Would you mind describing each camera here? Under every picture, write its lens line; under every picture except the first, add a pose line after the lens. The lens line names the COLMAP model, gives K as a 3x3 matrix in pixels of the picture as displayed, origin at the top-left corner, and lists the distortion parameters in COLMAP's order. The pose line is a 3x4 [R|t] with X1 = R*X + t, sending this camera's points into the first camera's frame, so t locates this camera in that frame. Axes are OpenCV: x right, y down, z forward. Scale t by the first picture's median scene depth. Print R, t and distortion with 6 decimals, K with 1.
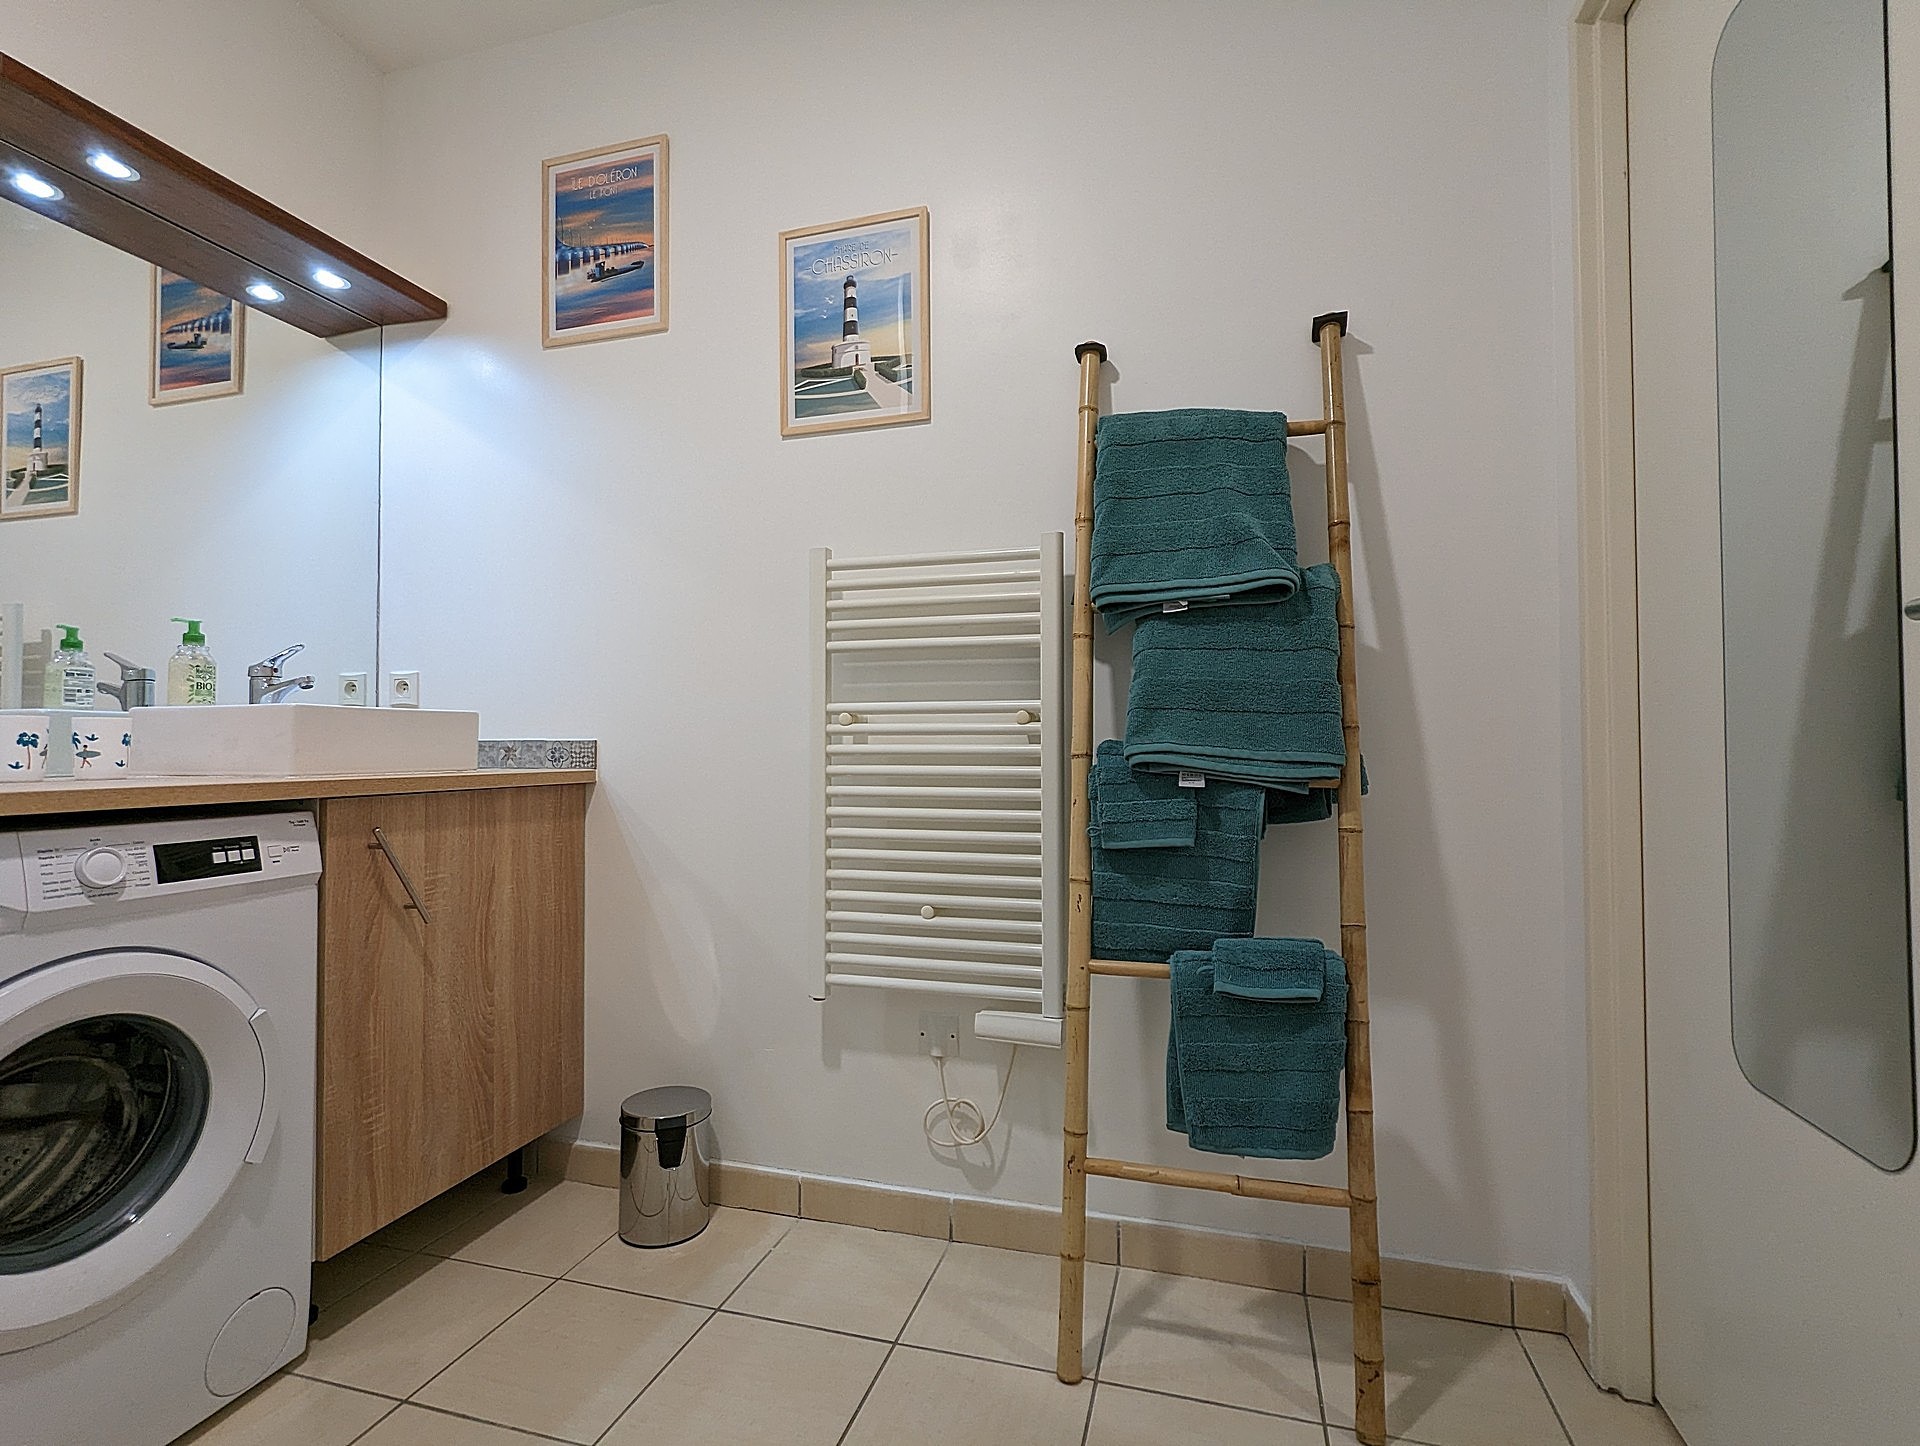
lens RADIAL K [[905.9, 0, 956.4], [0, 905.9, 723.4], [0, 0, 1]] dist [-0.006019, -0.001047]
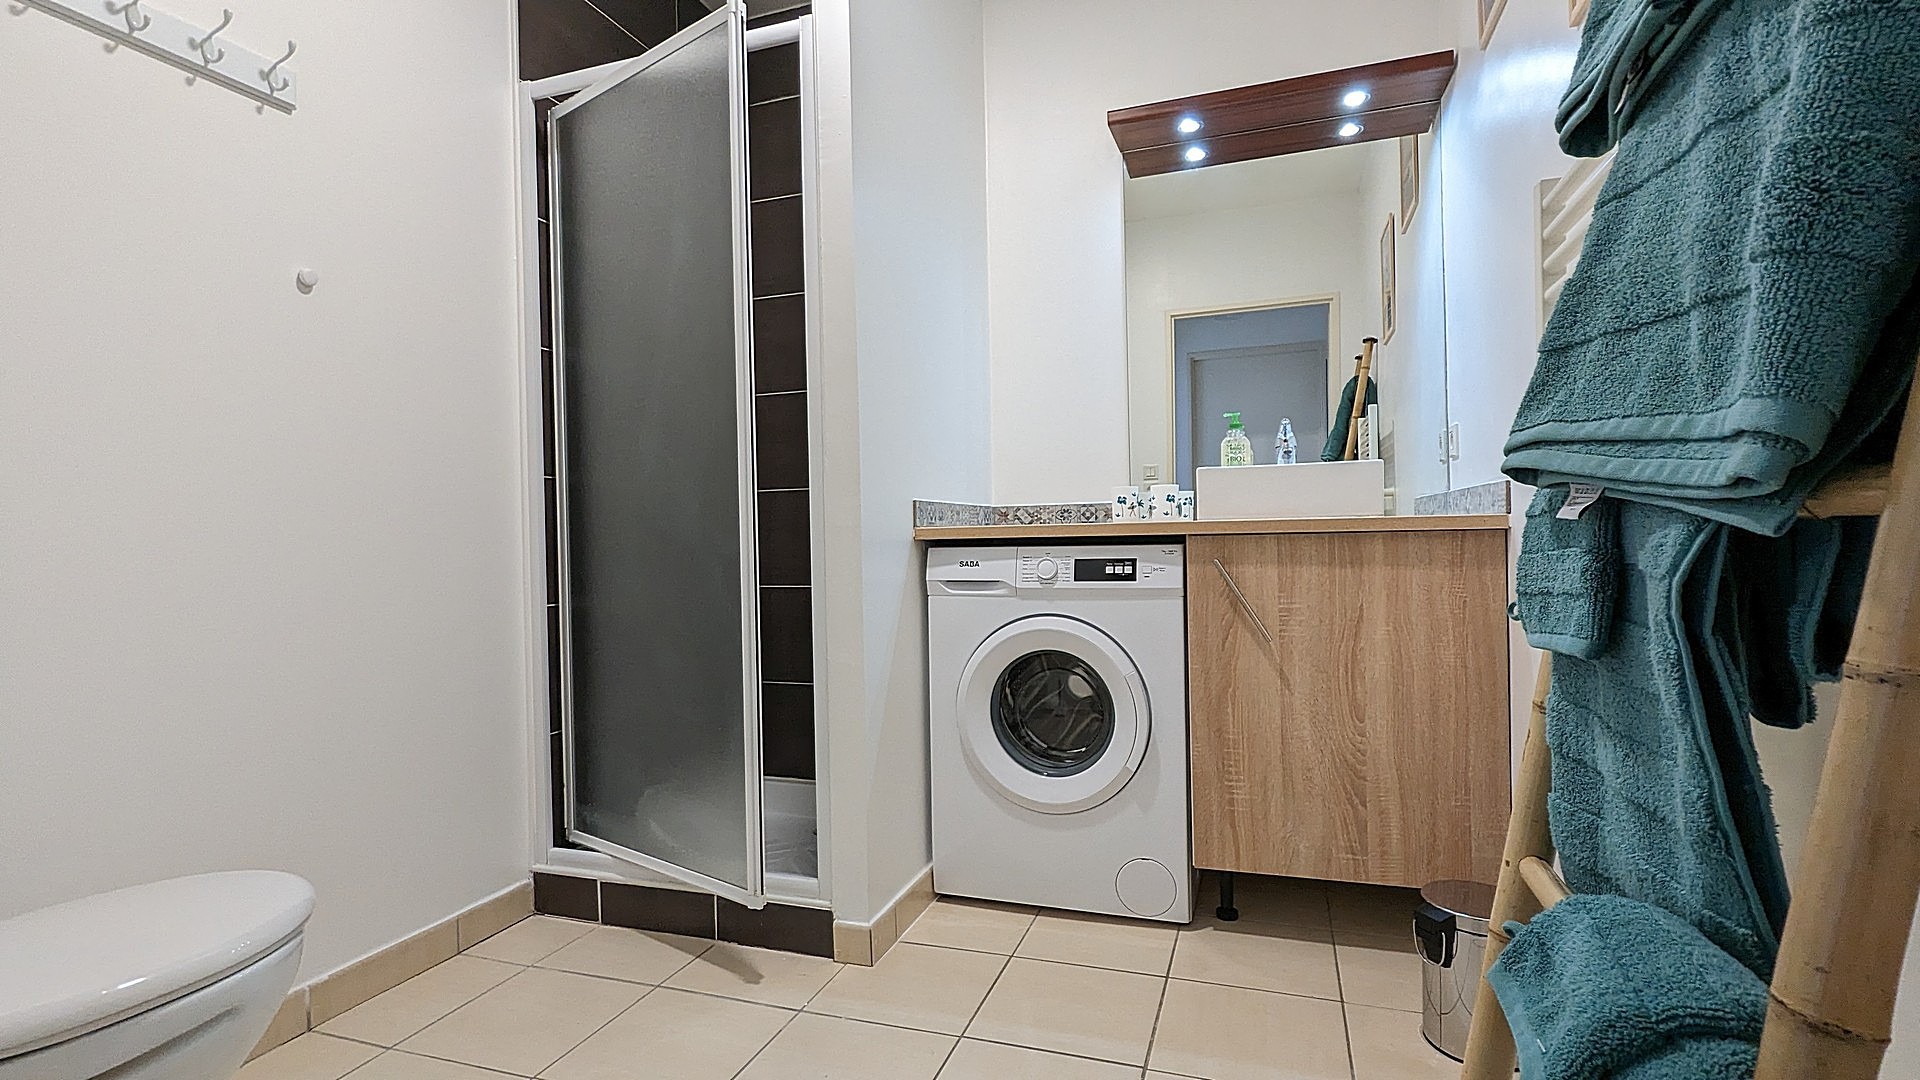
lens RADIAL K [[908.5, 0, 957.7], [0, 908.5, 545.2], [0, 0, 1]] dist [-0.010059, -0.000852]
pose [[-0.040568, 0.015626, -0.999055, 0.665472], [0.044176, 0.998928, 0.013830, 0.060793], [0.998200, -0.043574, -0.041215, 0.677573]]
